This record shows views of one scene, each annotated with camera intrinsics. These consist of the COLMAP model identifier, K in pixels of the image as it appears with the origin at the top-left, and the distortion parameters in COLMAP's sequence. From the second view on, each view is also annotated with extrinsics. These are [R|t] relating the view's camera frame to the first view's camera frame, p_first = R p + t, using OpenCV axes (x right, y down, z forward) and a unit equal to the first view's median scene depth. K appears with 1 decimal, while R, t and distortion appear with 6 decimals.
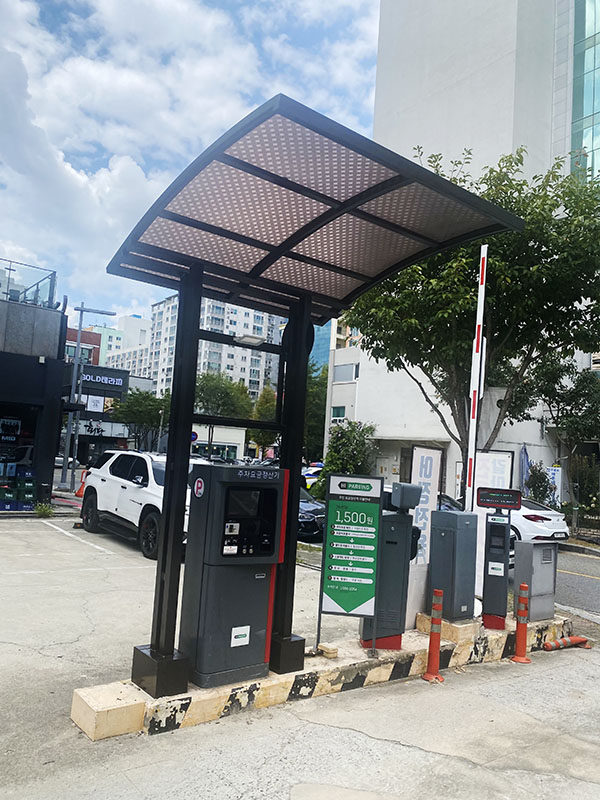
lens RADIAL K [[614.0, 0, 307.3], [0, 614.0, 403.3], [0, 0, 1]] dist [0.034836, -0.033711]
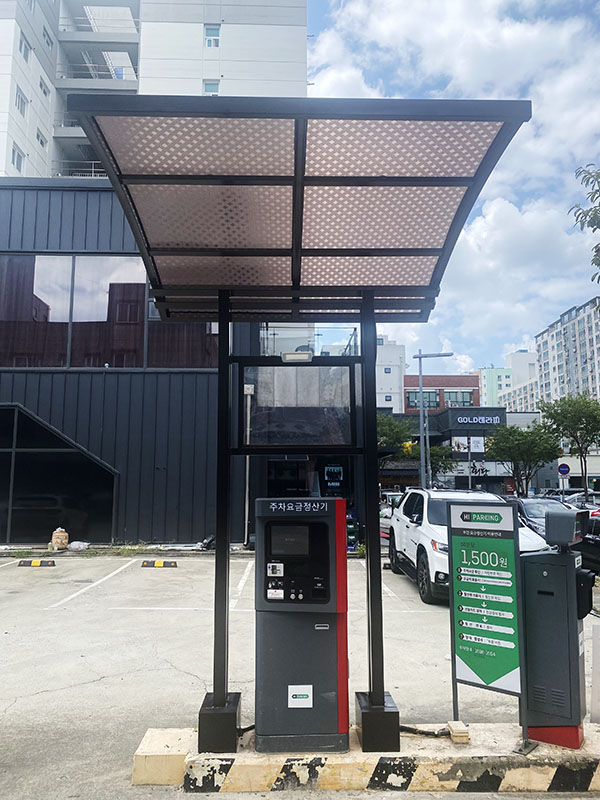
lens RADIAL K [[614.0, 0, 302.6], [0, 614.0, 404.8], [0, 0, 1]] dist [0.034836, -0.033711]
pose [[0.796400, -0.145175, -0.587087, 0.413965], [0.108428, 0.989306, -0.097550, 0.052508], [0.594970, 0.014033, 0.803625, 0.271709]]
